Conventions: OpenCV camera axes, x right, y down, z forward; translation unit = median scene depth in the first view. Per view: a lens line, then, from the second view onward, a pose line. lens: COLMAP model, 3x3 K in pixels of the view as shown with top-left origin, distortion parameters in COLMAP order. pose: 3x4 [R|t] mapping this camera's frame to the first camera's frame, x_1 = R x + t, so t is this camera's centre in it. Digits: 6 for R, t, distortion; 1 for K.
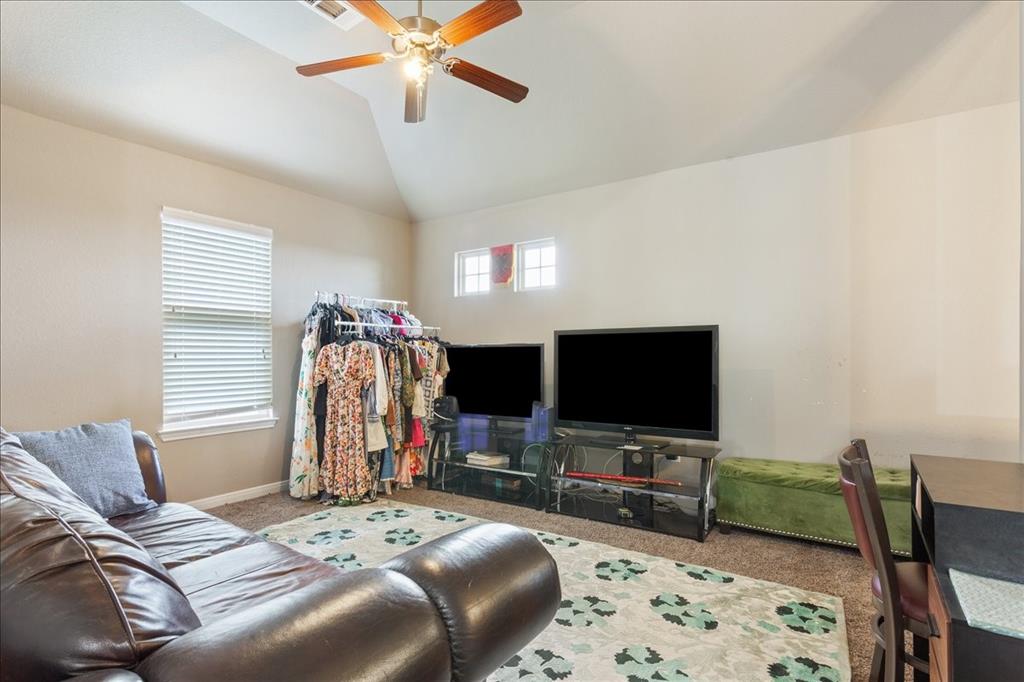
lens RADIAL K [[493.6, 0, 517.6], [0, 493.6, 356.5], [0, 0, 1]] dist [-0.000151, -0.000261]
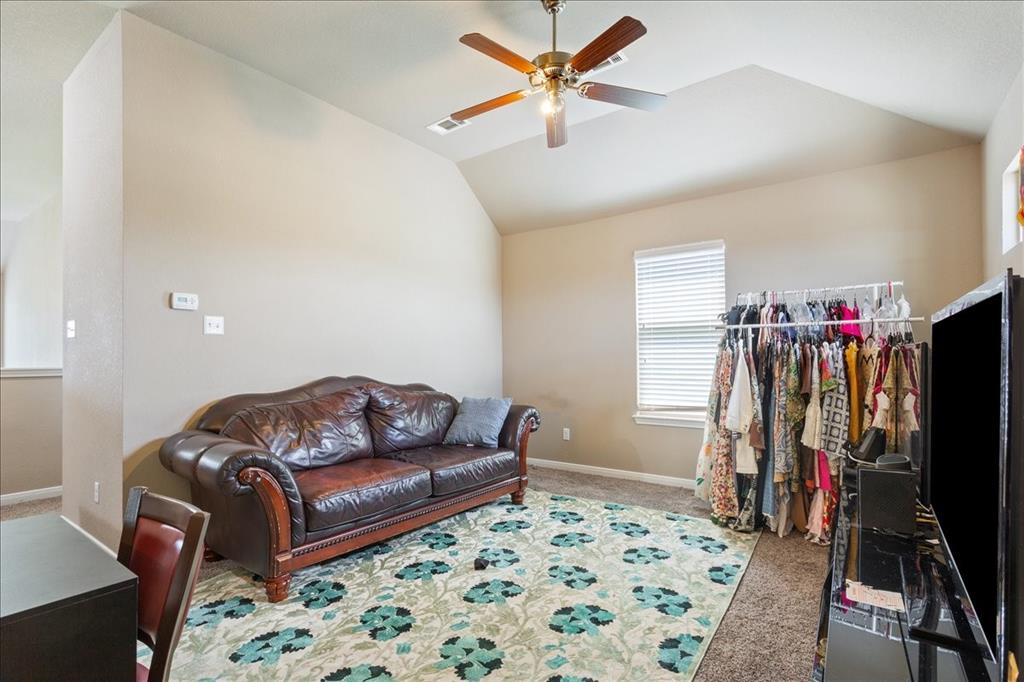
lens RADIAL K [[493.6, 0, 517.6], [0, 493.6, 356.5], [0, 0, 1]] dist [-0.000151, -0.000261]
pose [[-0.047387, 0.001354, -0.998876, 0.615461], [0.001111, 0.999999, 0.001303, -0.014455], [0.998876, -0.001048, -0.047388, 0.684374]]
